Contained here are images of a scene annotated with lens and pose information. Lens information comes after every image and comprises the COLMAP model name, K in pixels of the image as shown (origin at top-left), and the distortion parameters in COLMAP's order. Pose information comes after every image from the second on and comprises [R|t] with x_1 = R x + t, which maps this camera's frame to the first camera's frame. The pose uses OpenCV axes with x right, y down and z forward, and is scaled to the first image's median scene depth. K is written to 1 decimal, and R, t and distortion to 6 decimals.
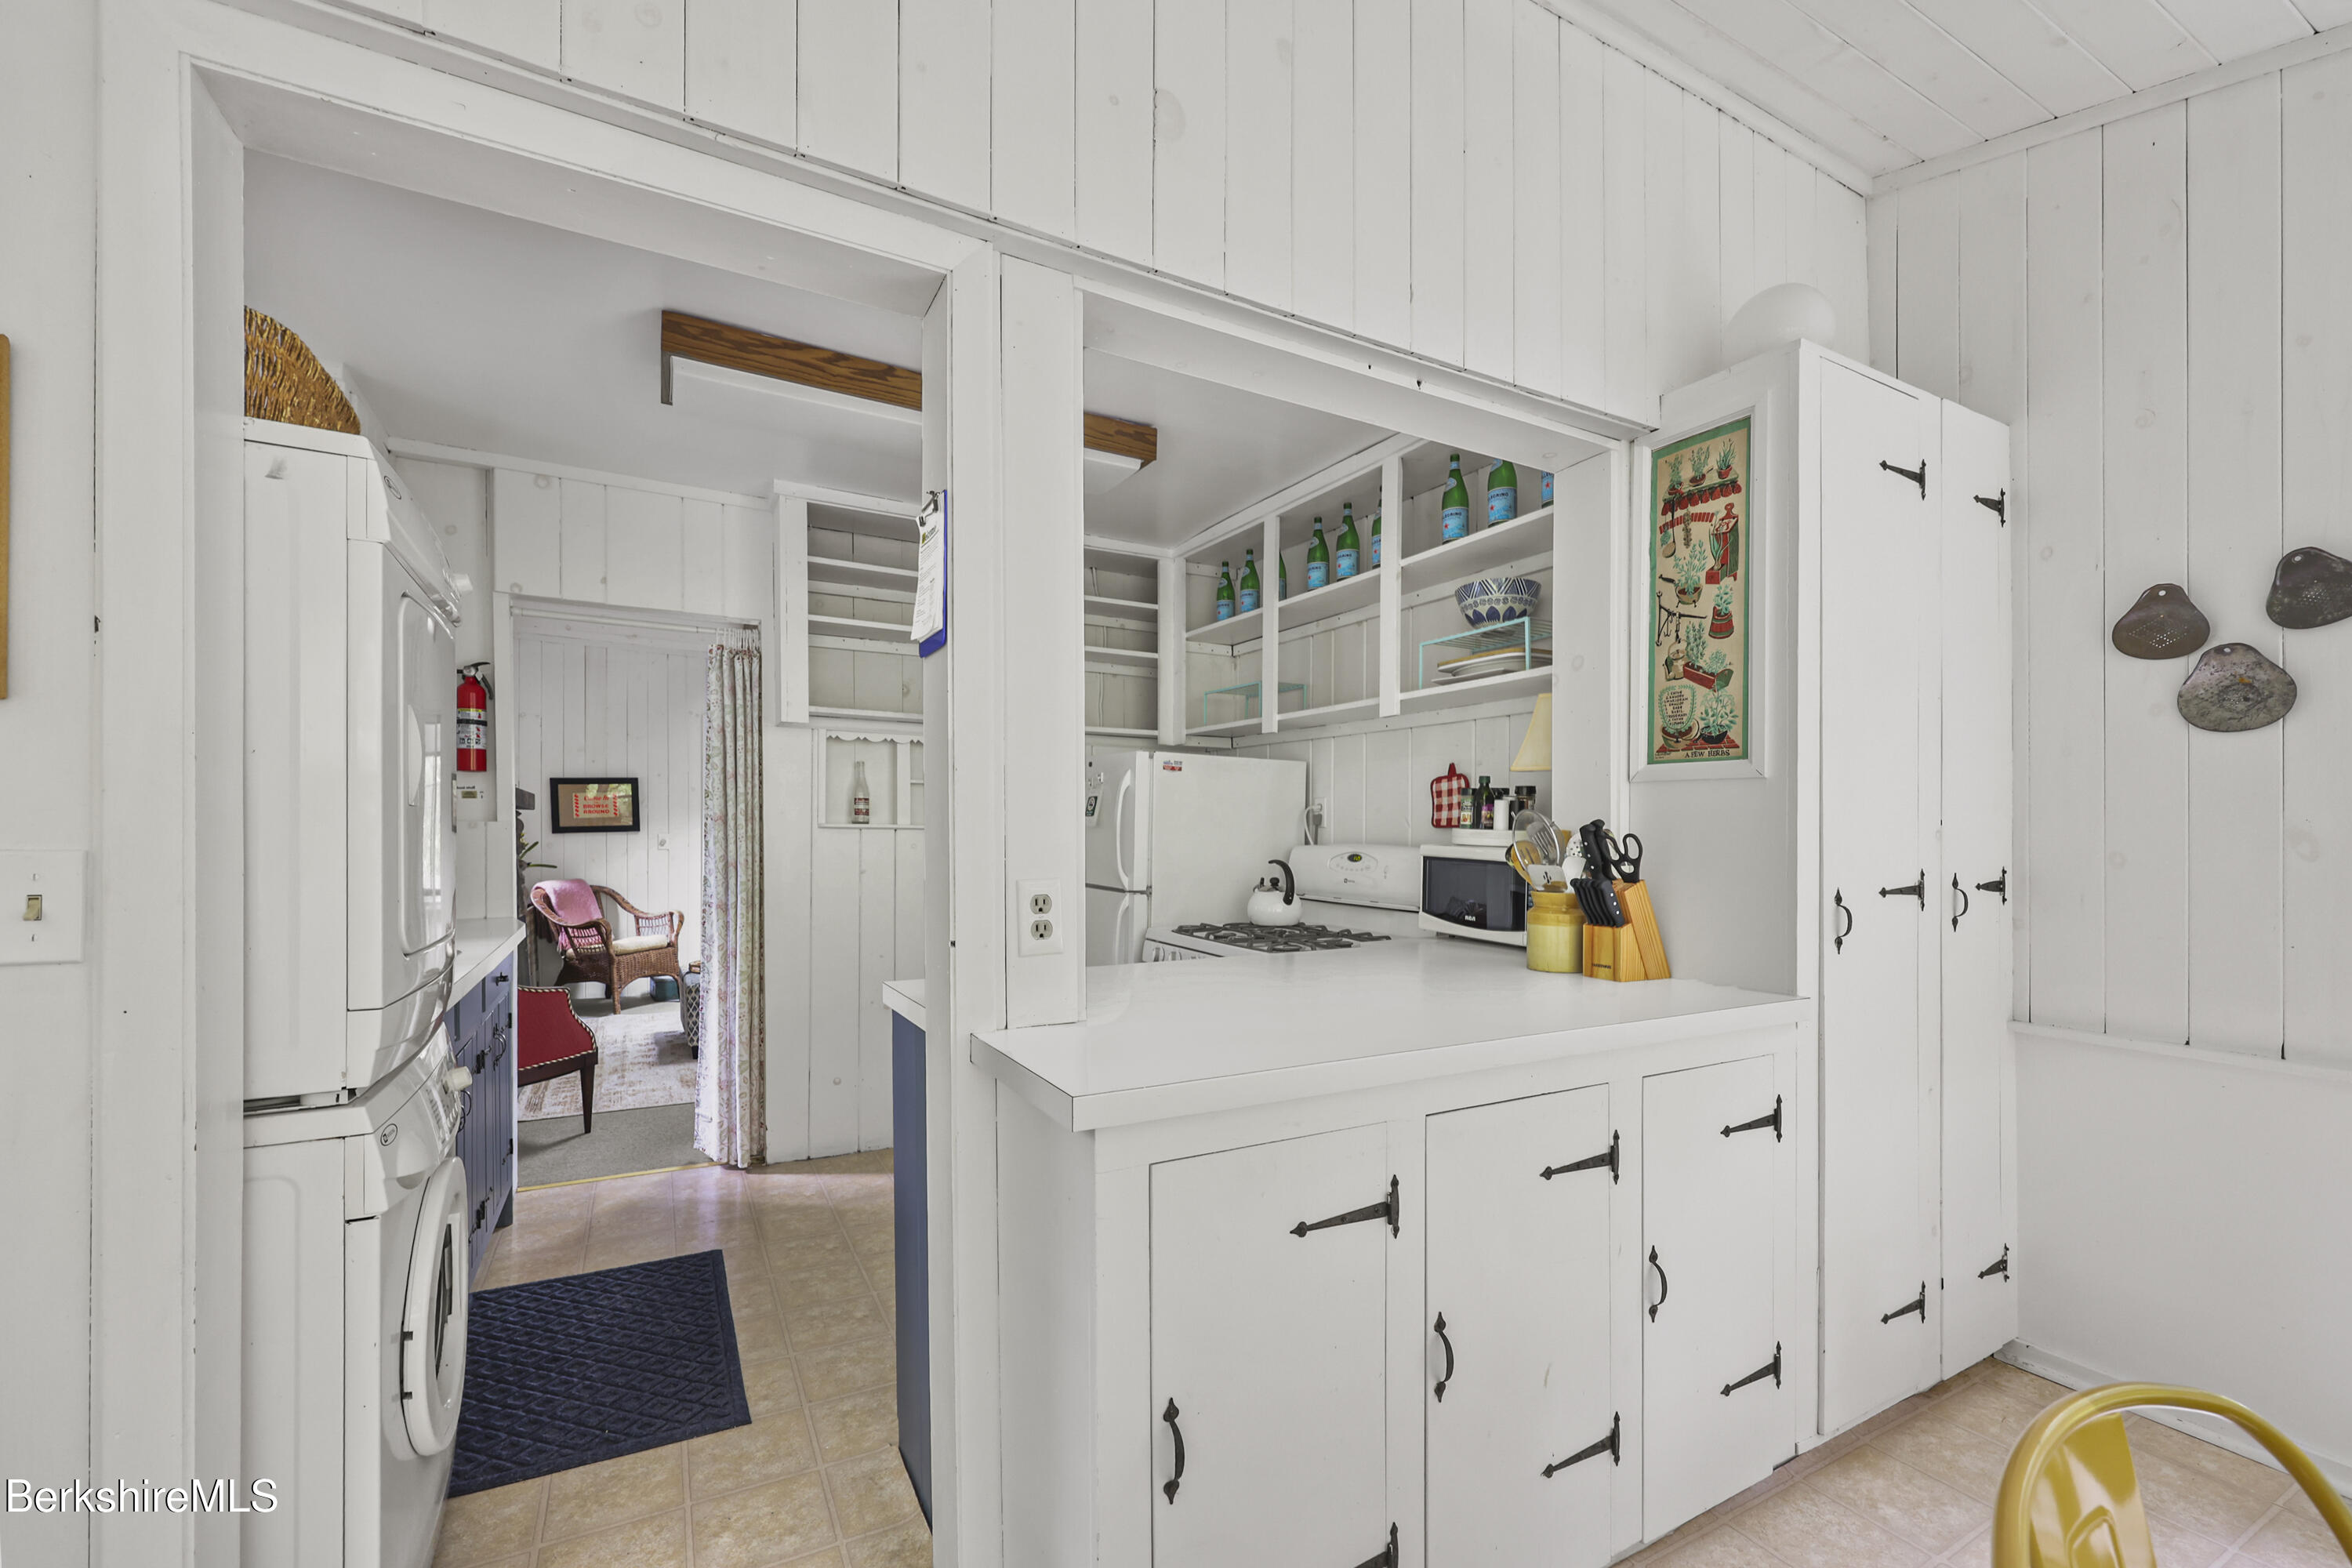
lens RADIAL K [[967.4, 0, 1176.2], [0, 967.4, 826.4], [0, 0, 1]] dist [-0.000497, -0.000021]
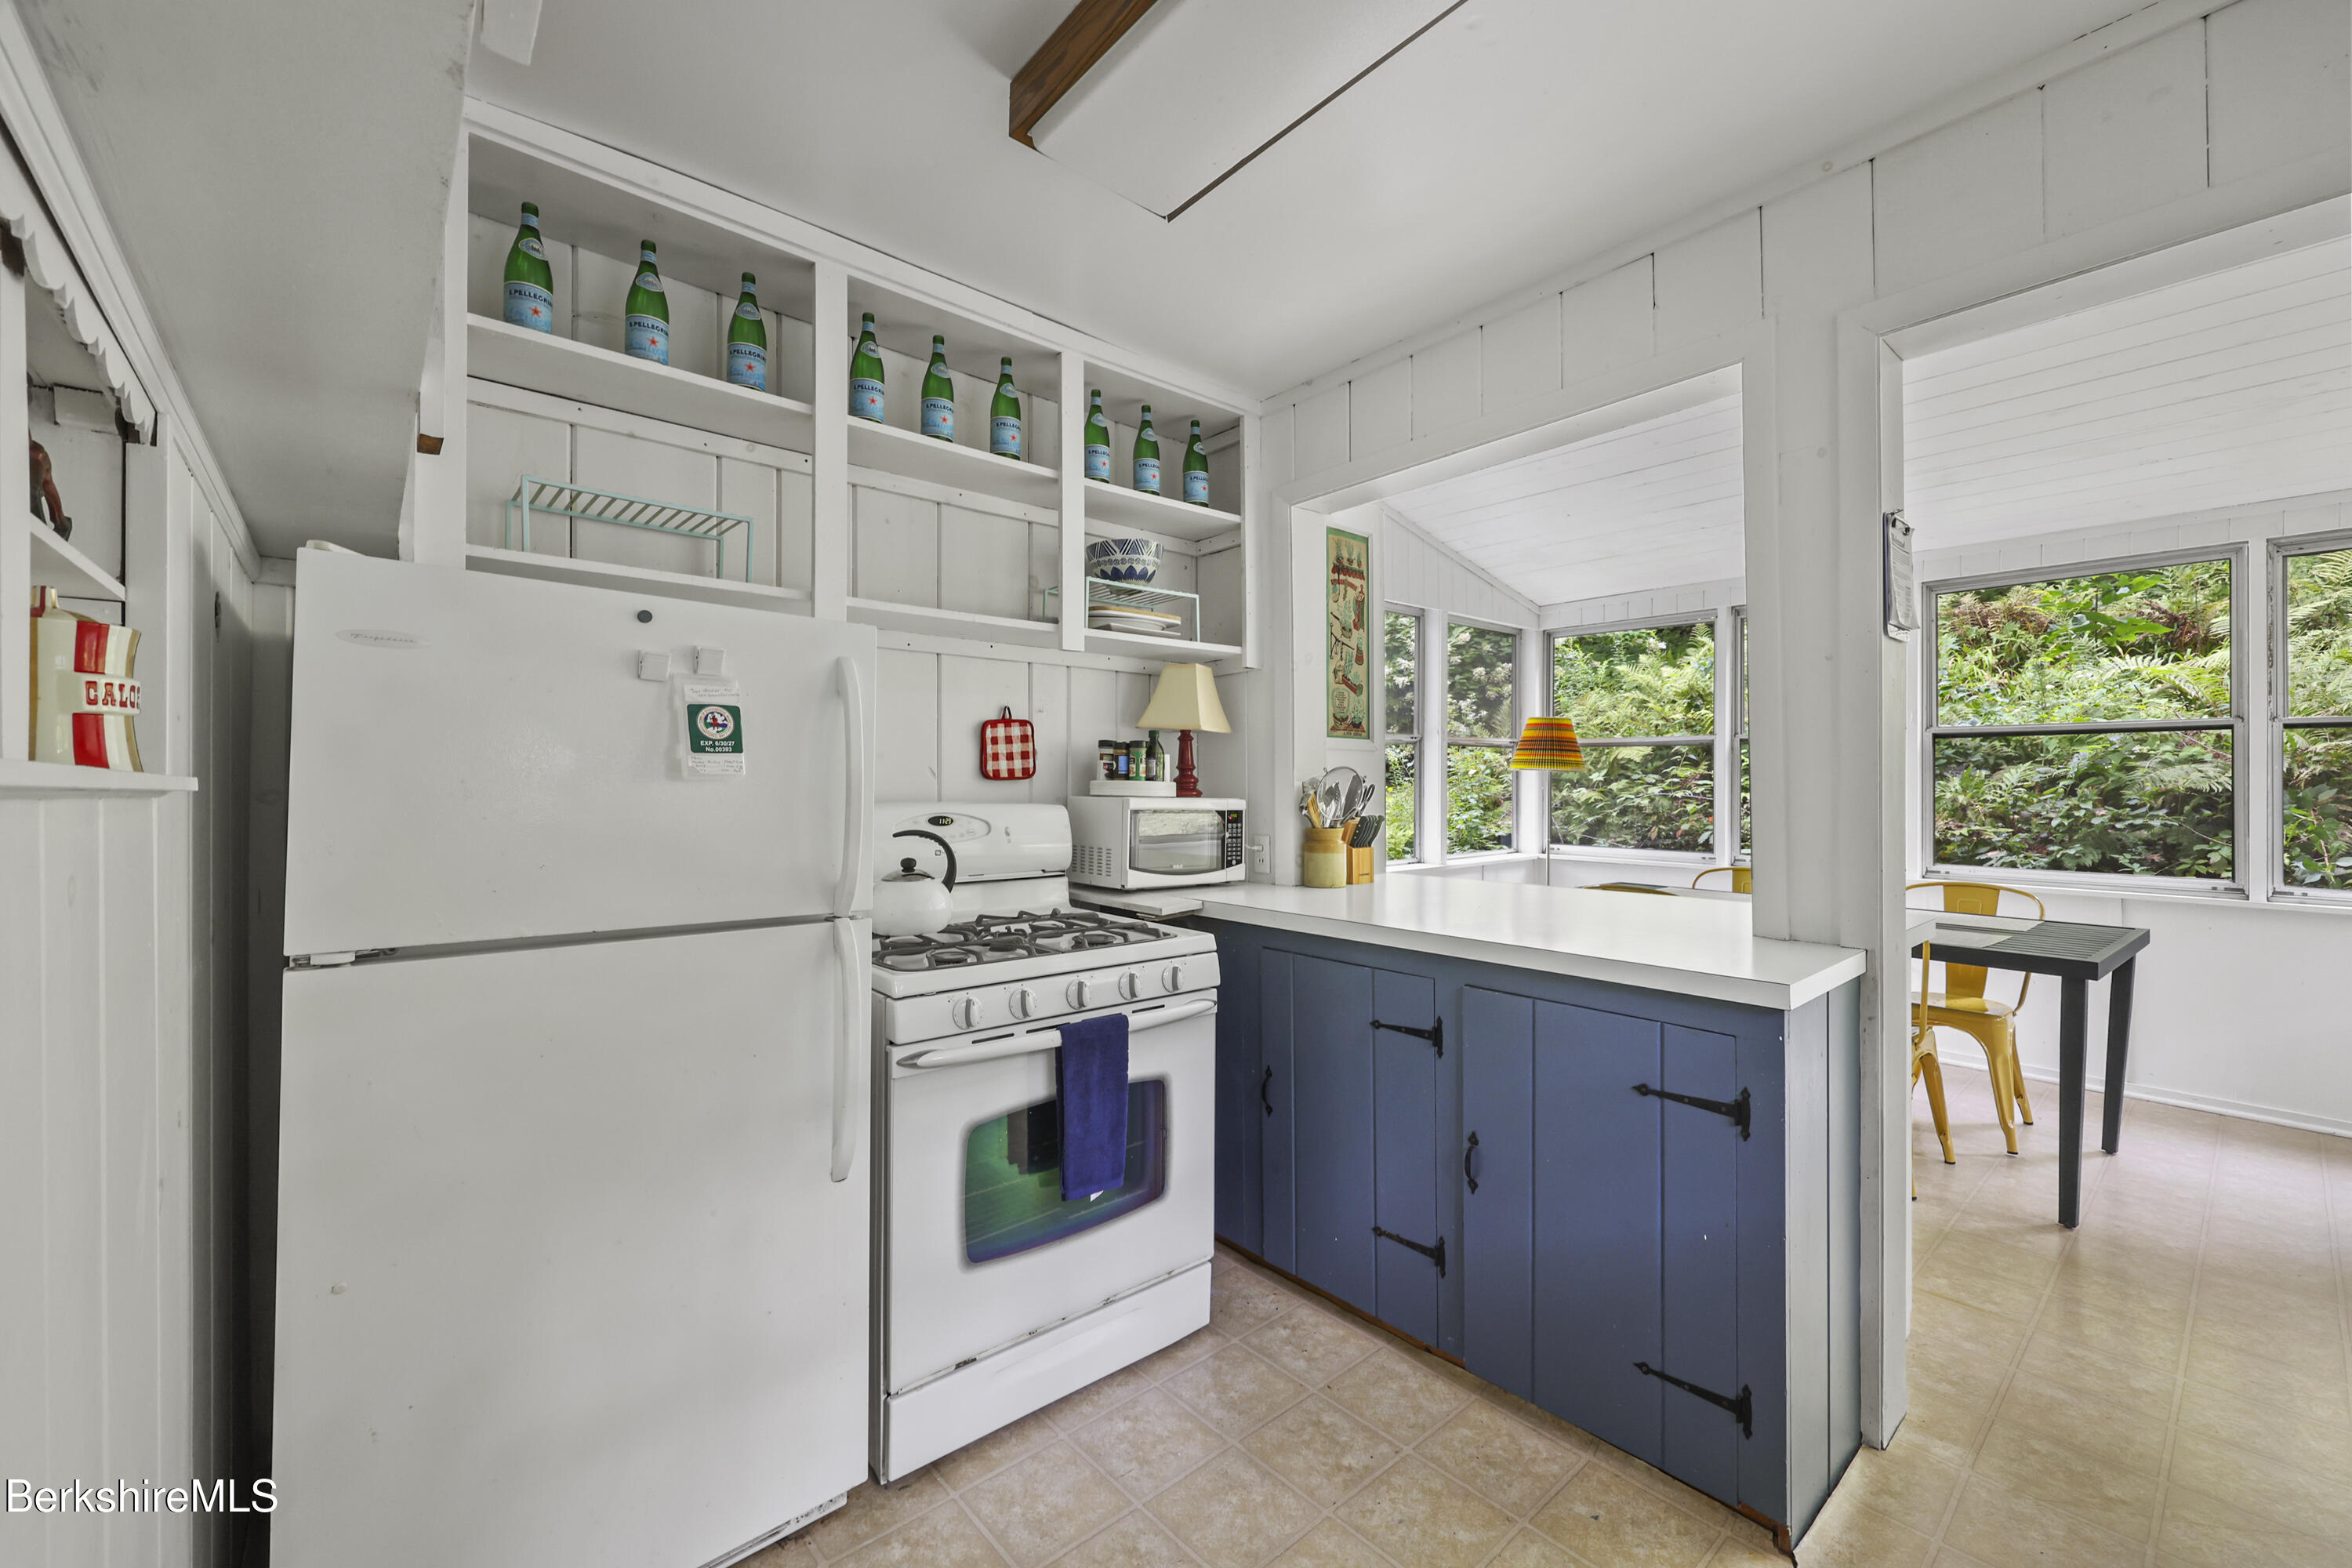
lens RADIAL K [[934.1, 0, 1176.0], [0, 934.1, 784.0], [0, 0, 1]] dist [0.000108, 0.000005]
pose [[-0.201930, -0.004732, 0.979388, -0.884712], [-0.001675, 0.999989, 0.004486, 0.001726], [-0.979398, -0.000735, -0.201936, 1.545571]]
